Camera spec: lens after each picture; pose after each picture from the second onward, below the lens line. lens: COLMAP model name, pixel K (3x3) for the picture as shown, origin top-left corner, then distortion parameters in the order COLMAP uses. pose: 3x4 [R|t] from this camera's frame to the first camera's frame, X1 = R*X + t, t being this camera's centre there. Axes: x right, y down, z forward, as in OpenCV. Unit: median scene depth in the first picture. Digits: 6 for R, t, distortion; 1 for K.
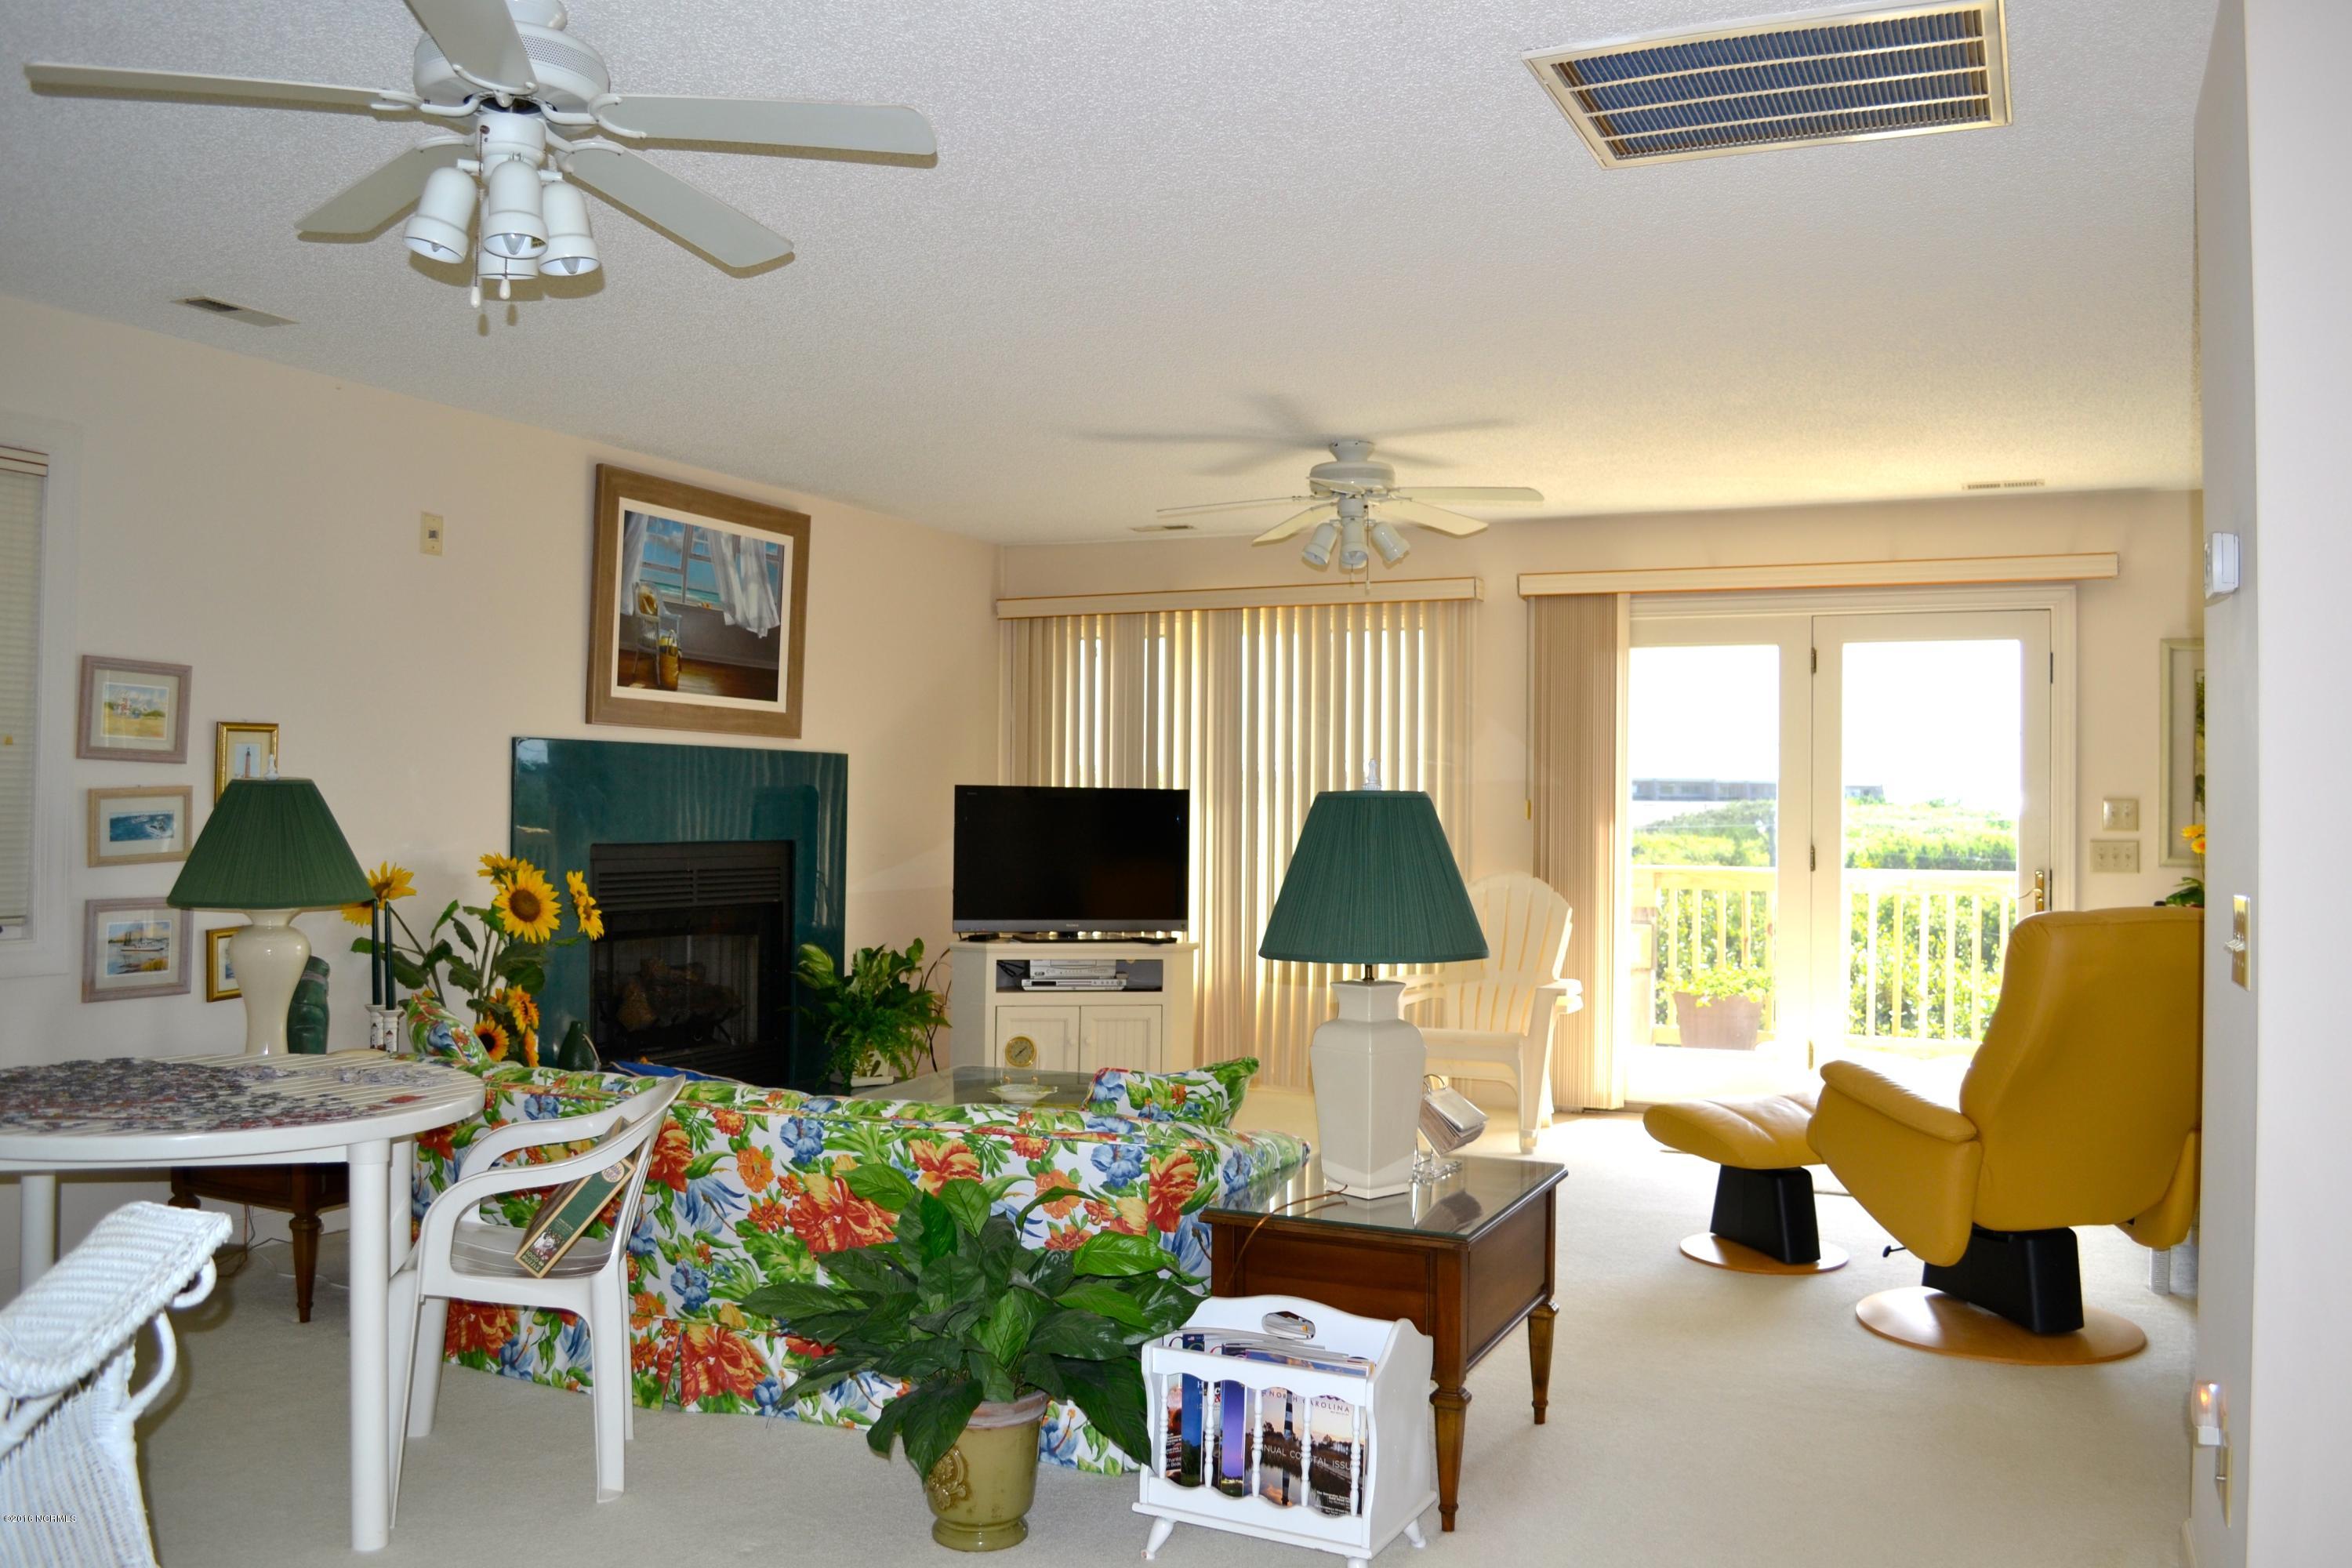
lens RADIAL K [[1899.9, 0, 1194.4], [0, 1899.9, 779.1], [0, 0, 1]] dist [-0.076700, 0.004621]
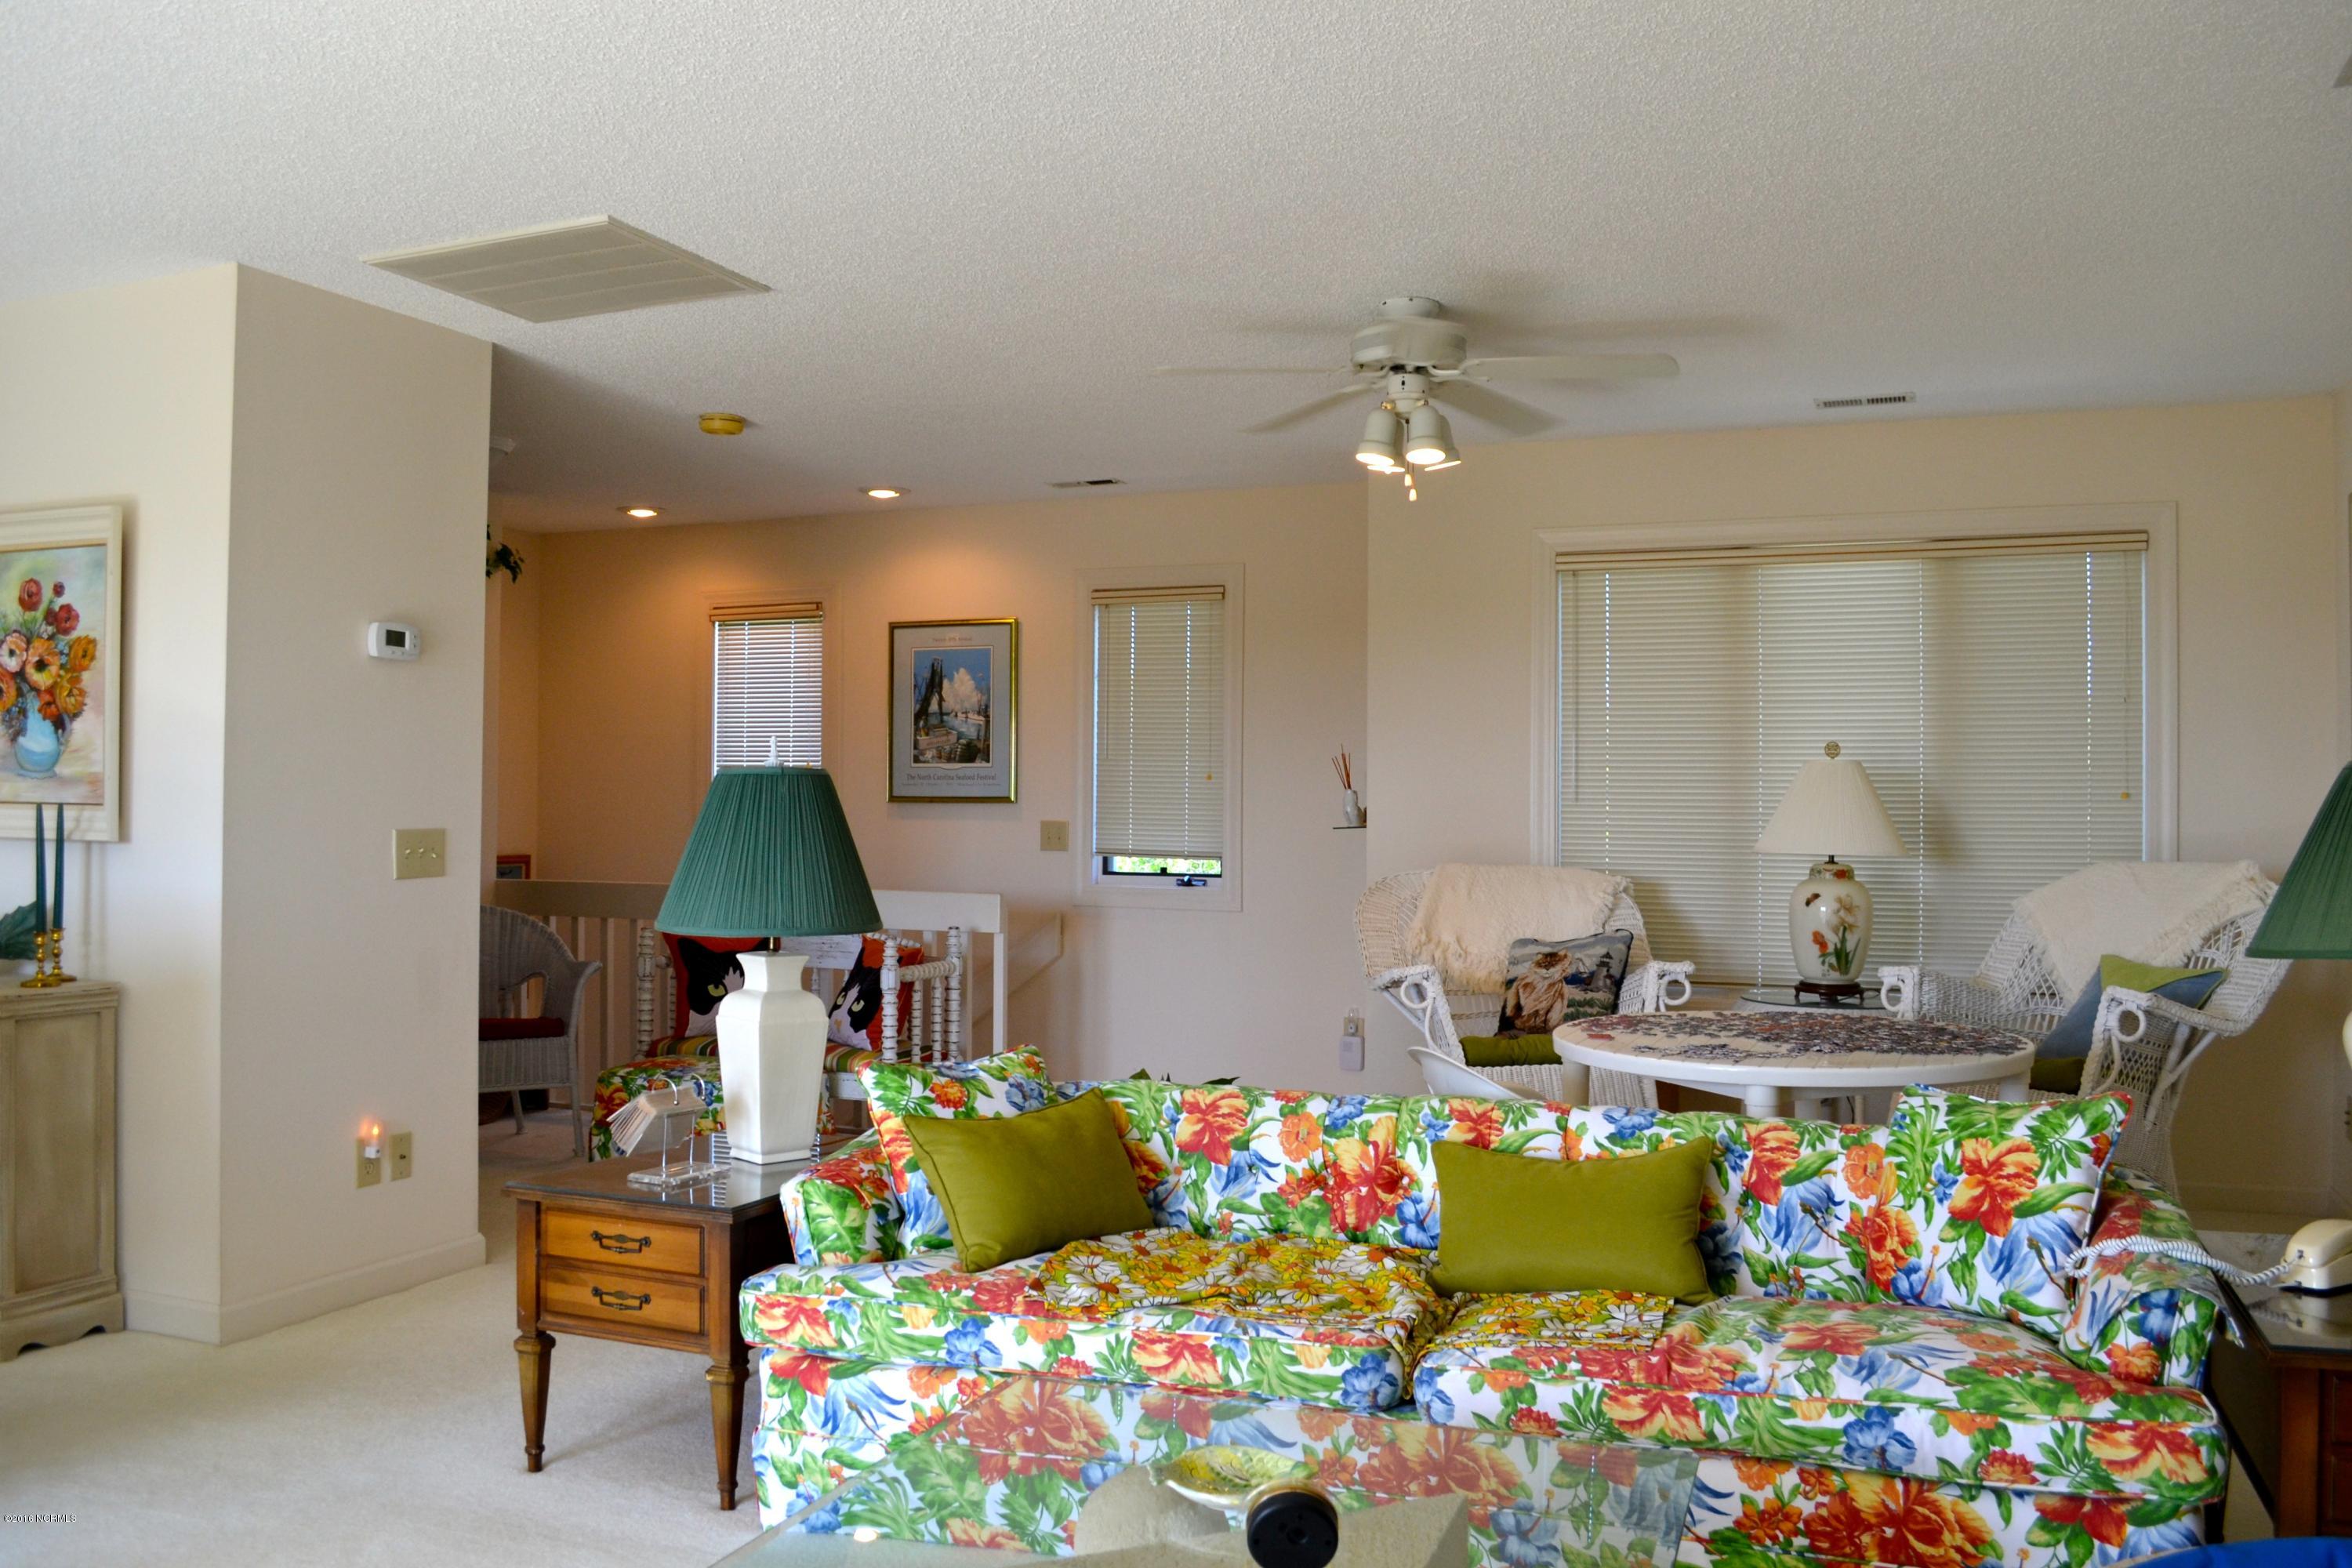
lens RADIAL K [[1899.9, 0, 1194.4], [0, 1899.9, 779.1], [0, 0, 1]] dist [-0.076700, 0.004621]
pose [[-0.999009, -0.017744, -0.040815, -0.049358], [-0.016512, 0.999404, -0.030308, 0.021488], [0.041329, -0.029604, -0.998707, 1.101542]]
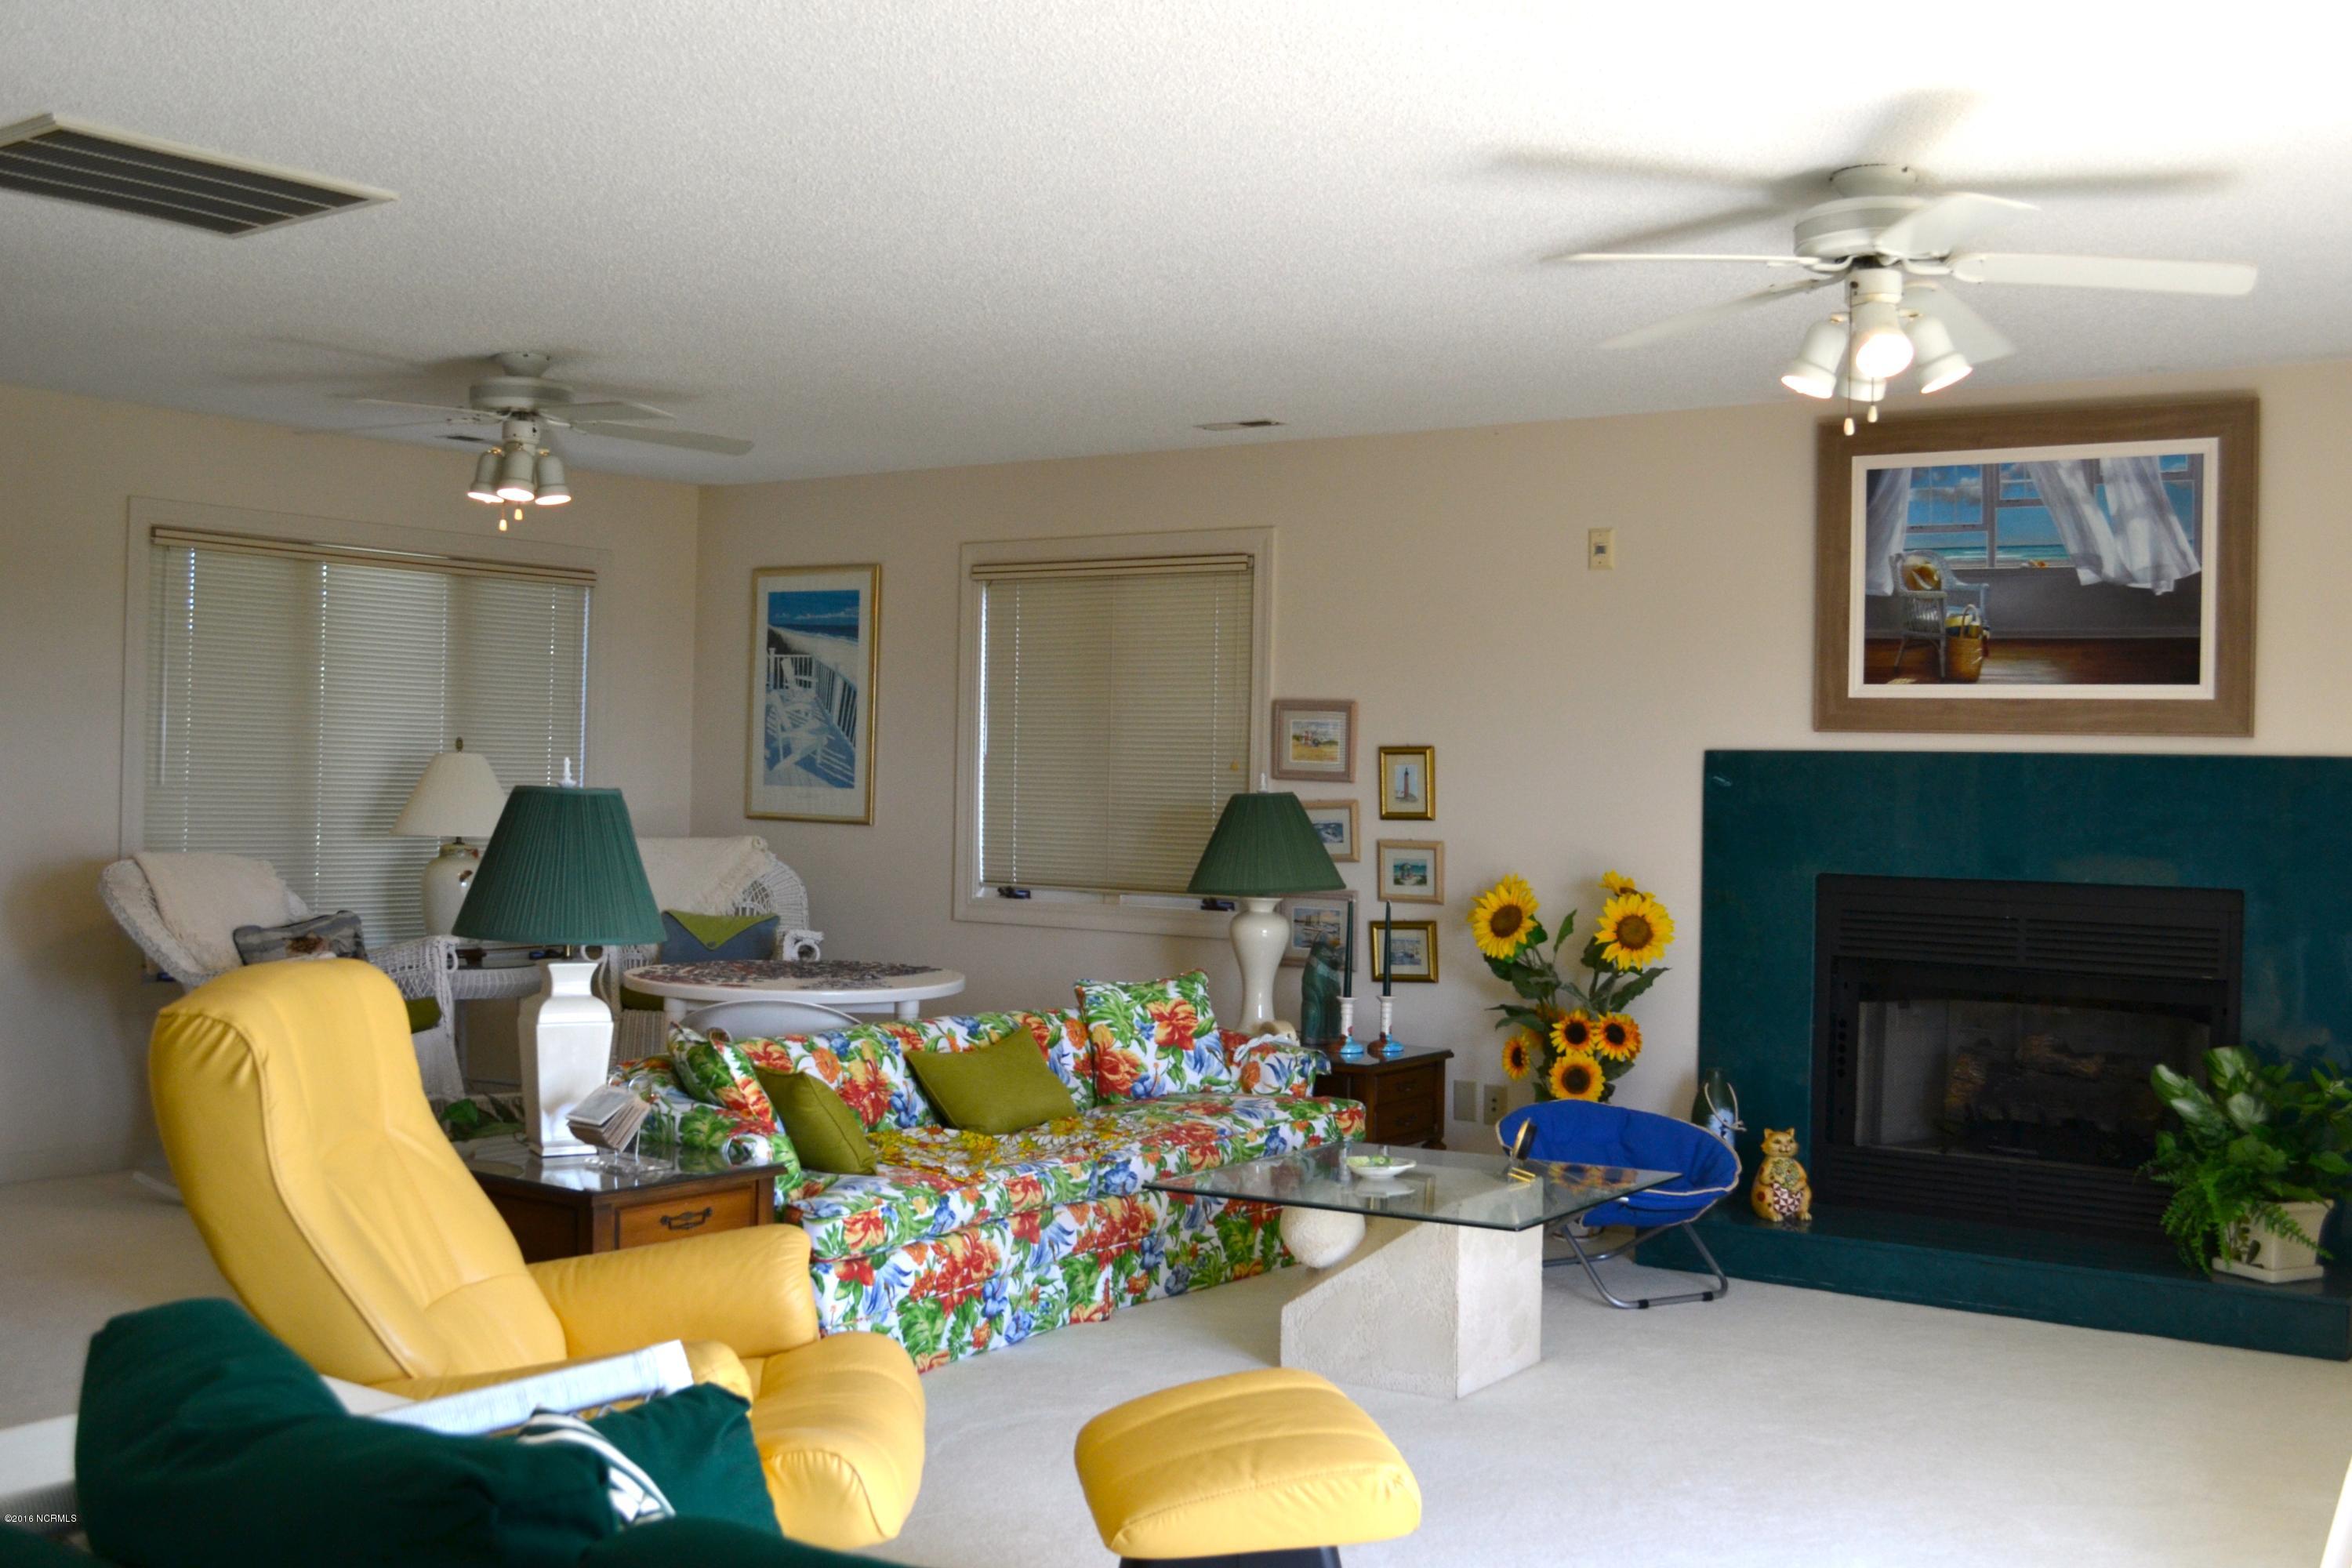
lens RADIAL K [[2396.9, 0, 1176.0], [0, 2396.9, 784.0], [0, 0, 1]] dist [-0.066057, -0.010030]
pose [[-0.204811, -0.013568, -0.978707, 0.744470], [-0.009336, 0.999886, -0.011908, 0.009266], [0.978757, 0.006698, -0.204914, 0.881926]]
